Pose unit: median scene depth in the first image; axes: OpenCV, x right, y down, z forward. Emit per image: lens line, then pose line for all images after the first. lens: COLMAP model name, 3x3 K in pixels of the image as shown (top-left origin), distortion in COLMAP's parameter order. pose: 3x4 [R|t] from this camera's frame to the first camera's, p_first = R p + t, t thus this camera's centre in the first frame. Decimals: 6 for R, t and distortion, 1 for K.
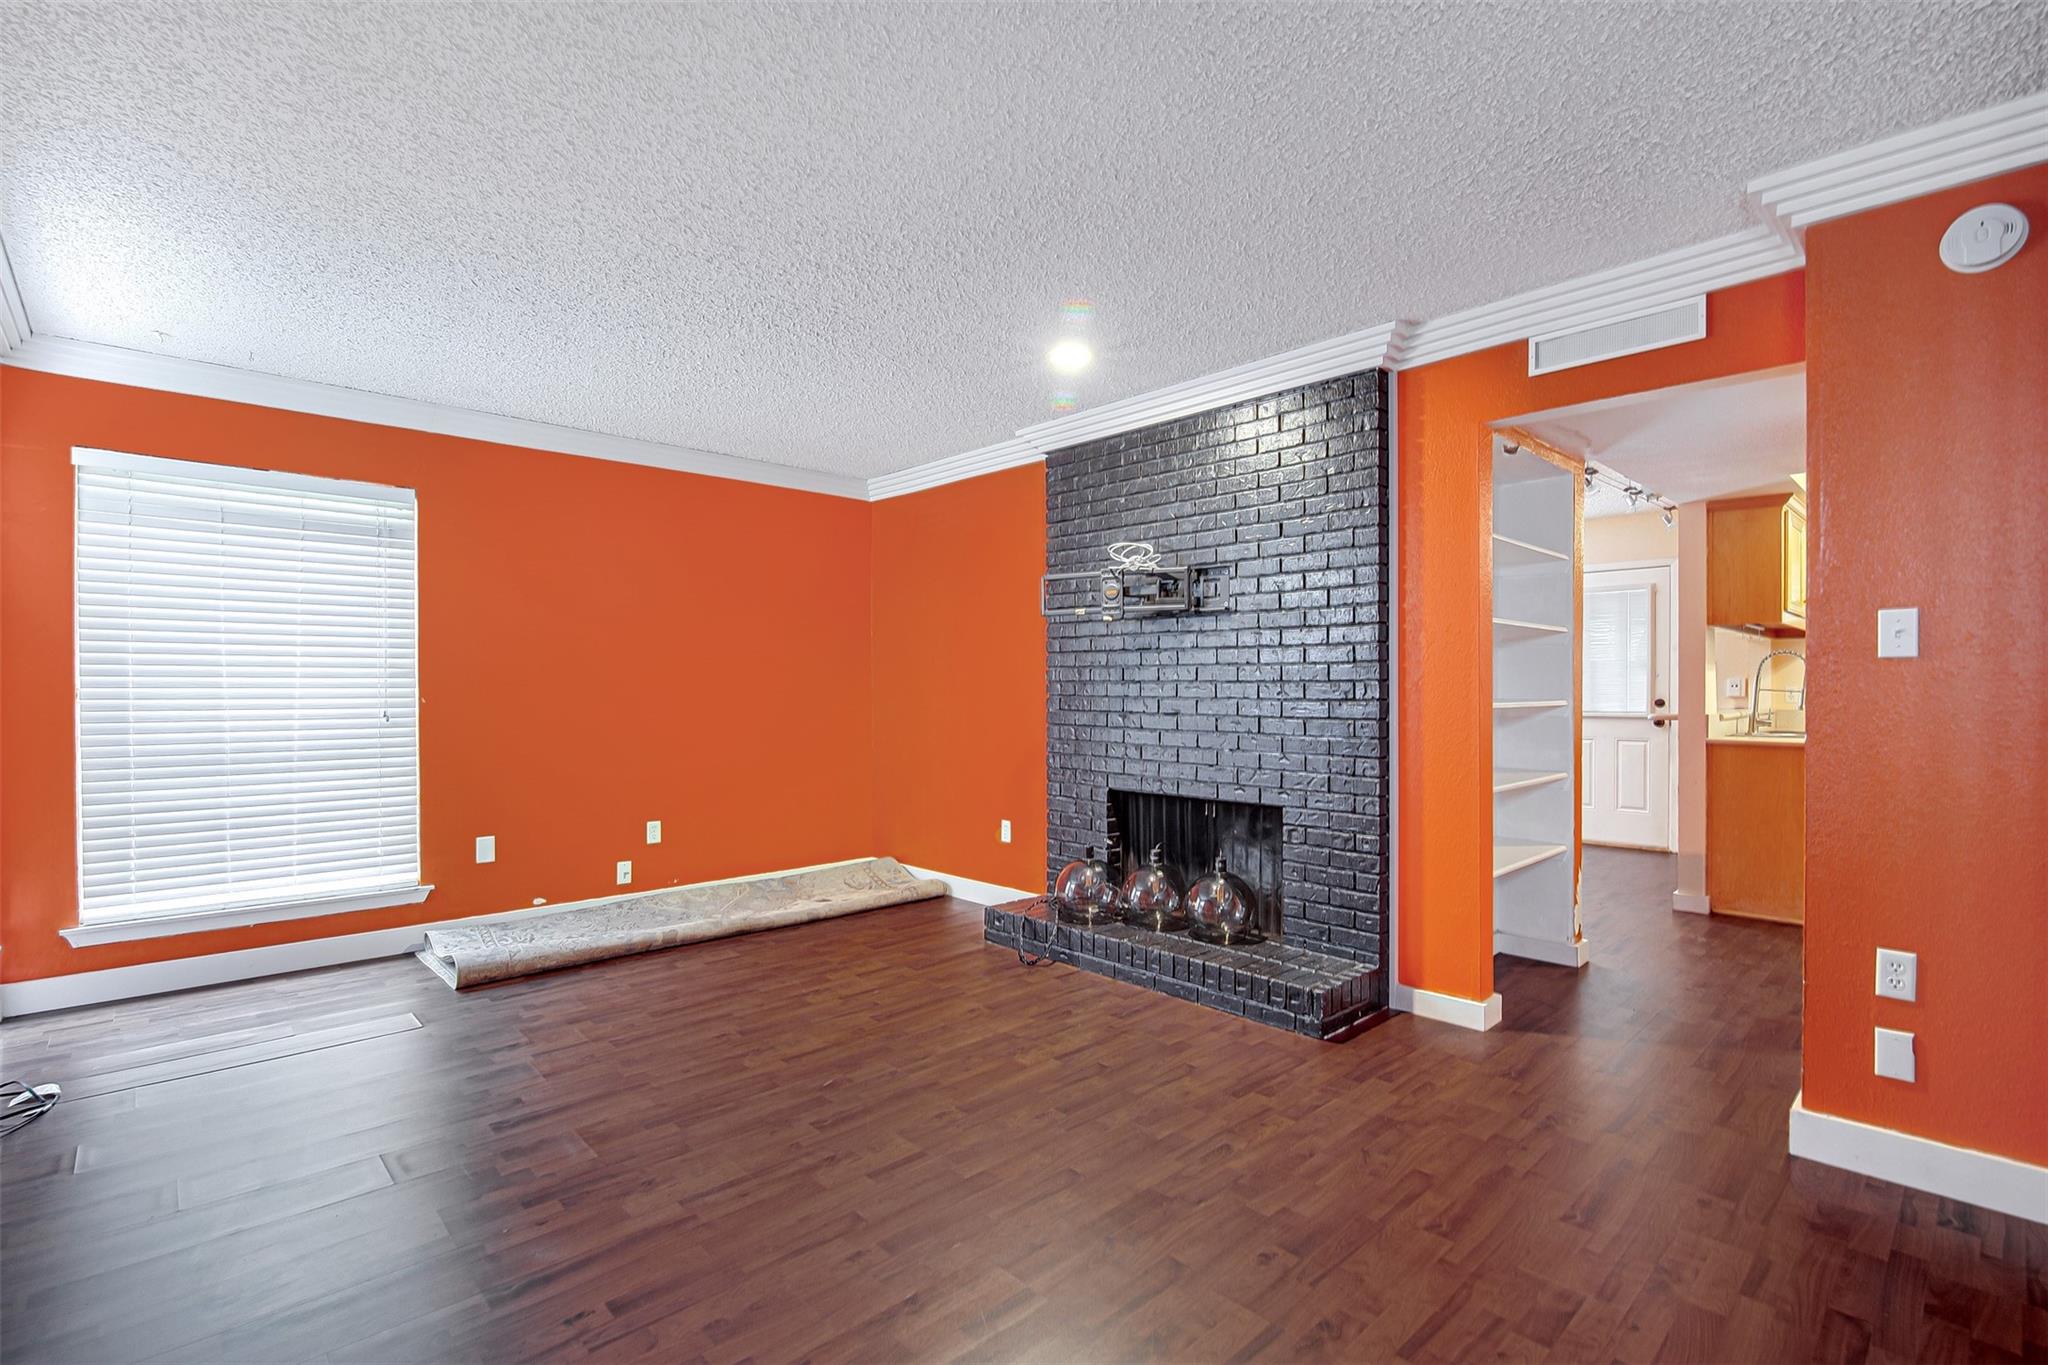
lens RADIAL K [[952.0, 0, 1033.0], [0, 952.0, 698.9], [0, 0, 1]] dist [-0.002139, 0.002697]
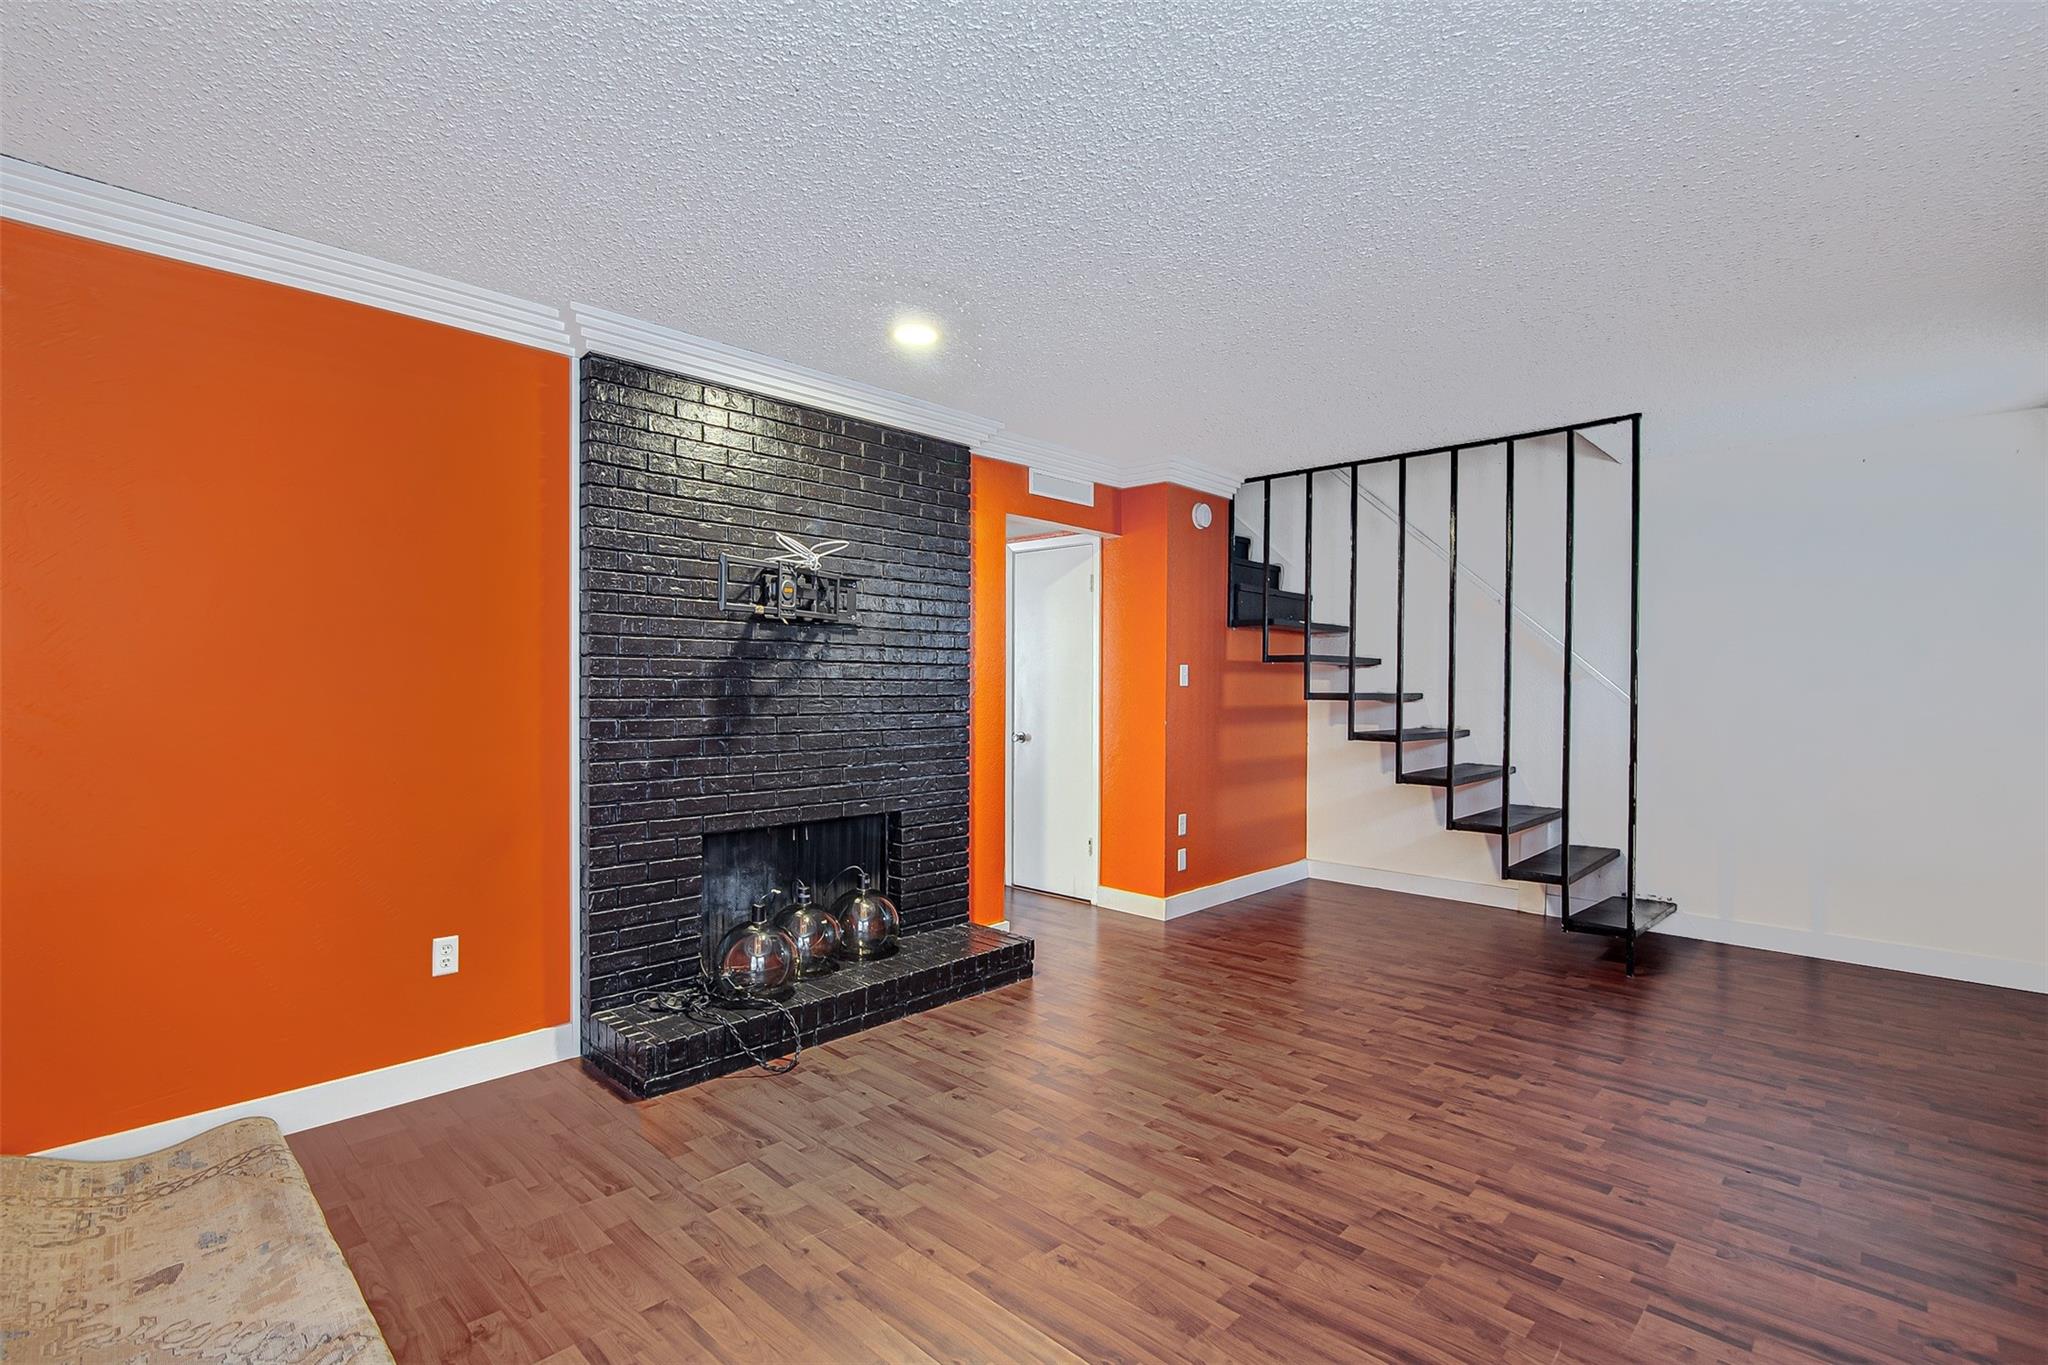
lens RADIAL K [[952.0, 0, 1031.7], [0, 952.0, 672.2], [0, 0, 1]] dist [-0.002139, 0.002697]
pose [[-0.060558, 0.013490, 0.998074, -0.856411], [0.004611, 0.999902, -0.013235, -0.031347], [-0.998154, 0.003800, -0.060614, 0.933798]]
